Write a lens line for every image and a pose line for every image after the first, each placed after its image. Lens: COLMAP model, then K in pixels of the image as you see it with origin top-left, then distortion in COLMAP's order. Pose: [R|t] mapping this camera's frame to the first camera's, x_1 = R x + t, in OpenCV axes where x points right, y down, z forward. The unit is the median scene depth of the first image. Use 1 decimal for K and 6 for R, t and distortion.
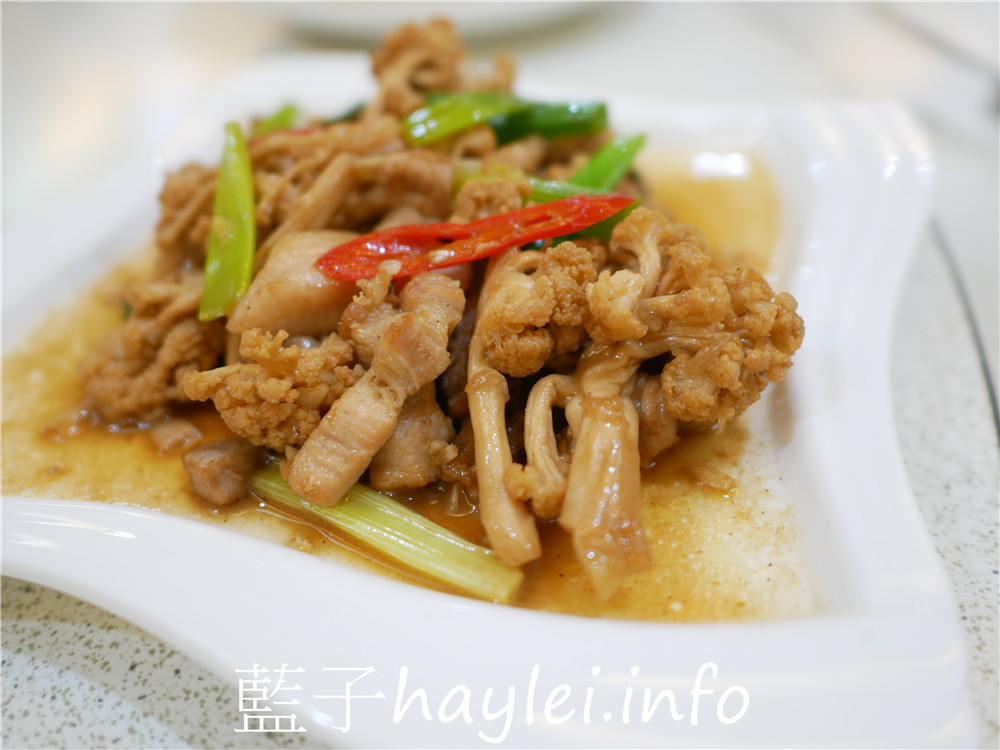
lens RADIAL K [[856.4, 0, 503.5], [0, 856.4, 373.8], [0, 0, 1]] dist [-0.062692, 0.029597]
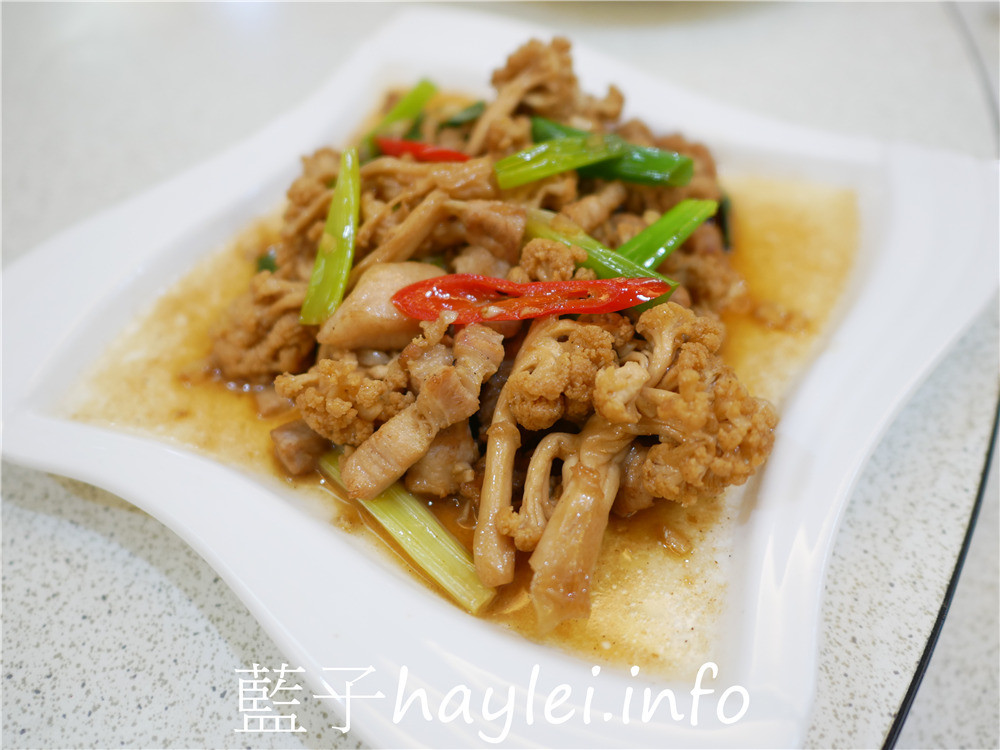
lens RADIAL K [[856.4, 0, 497.2], [0, 856.4, 377.6], [0, 0, 1]] dist [-0.062692, 0.029597]
pose [[0.967014, 0.195290, -0.163541, 0.155381], [-0.162248, 0.967175, 0.195570, -0.299322], [0.196366, -0.162585, 0.966957, -0.180256]]
